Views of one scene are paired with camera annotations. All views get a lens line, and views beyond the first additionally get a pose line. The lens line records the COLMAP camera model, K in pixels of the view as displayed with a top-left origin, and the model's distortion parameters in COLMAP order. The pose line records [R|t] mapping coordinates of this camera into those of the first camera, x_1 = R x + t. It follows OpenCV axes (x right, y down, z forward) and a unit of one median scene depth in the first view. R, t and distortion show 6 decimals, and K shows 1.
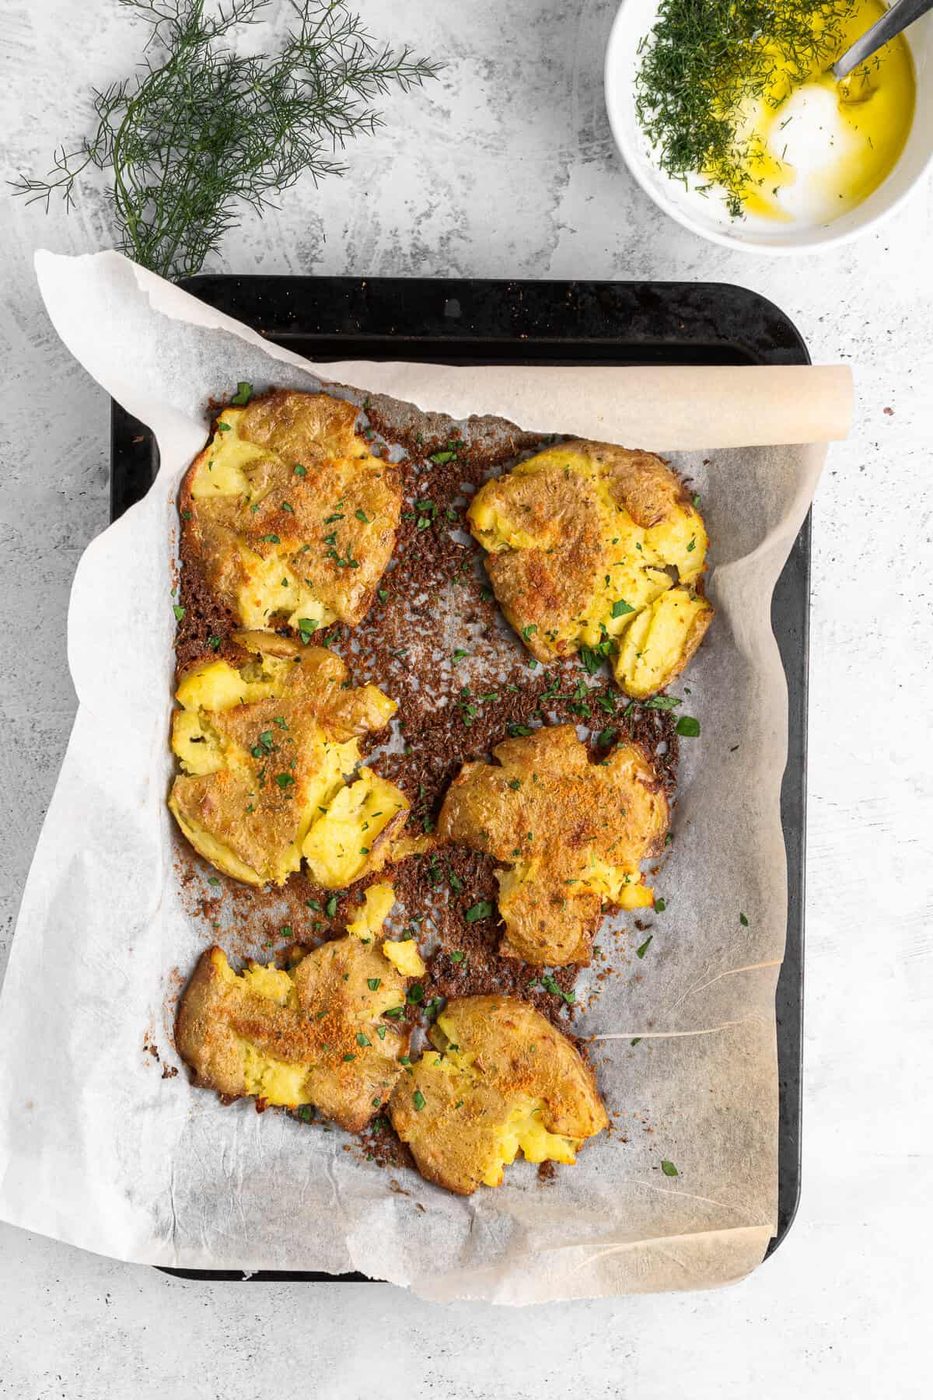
lens RADIAL K [[2423.2, 0, 467.0], [0, 2423.2, 700.5], [0, 0, 1]] dist [-0.004405, -0.022657]
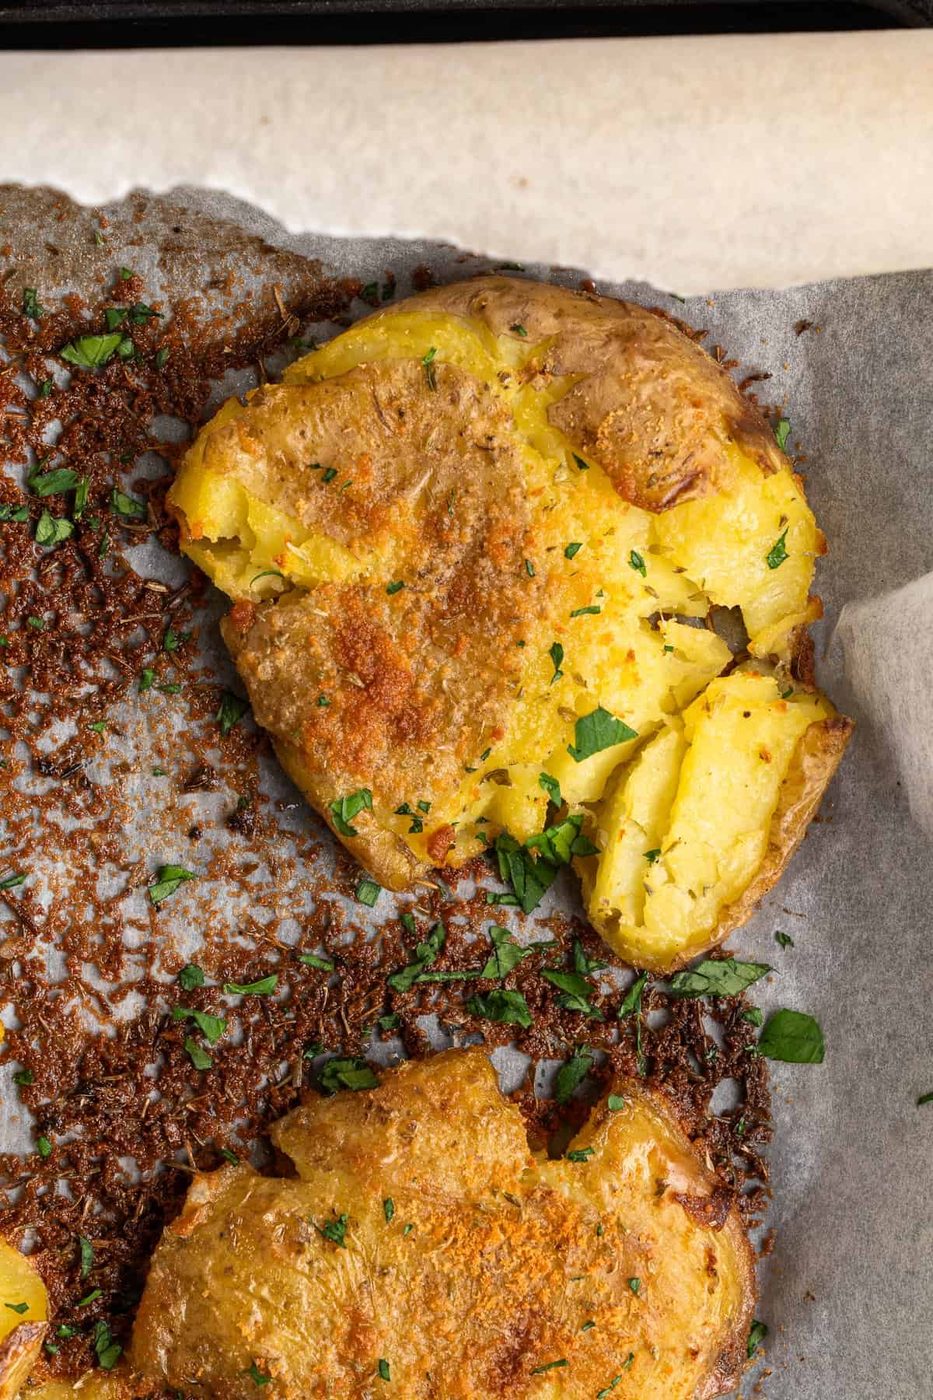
lens RADIAL K [[2423.2, 0, 467.0], [0, 2423.2, 700.5], [0, 0, 1]] dist [-0.004405, -0.022657]
pose [[0.997690, -0.053533, 0.041825, 0.028507], [0.054644, 0.998170, -0.025882, -0.034114], [-0.040362, 0.028107, 0.998790, 0.629017]]
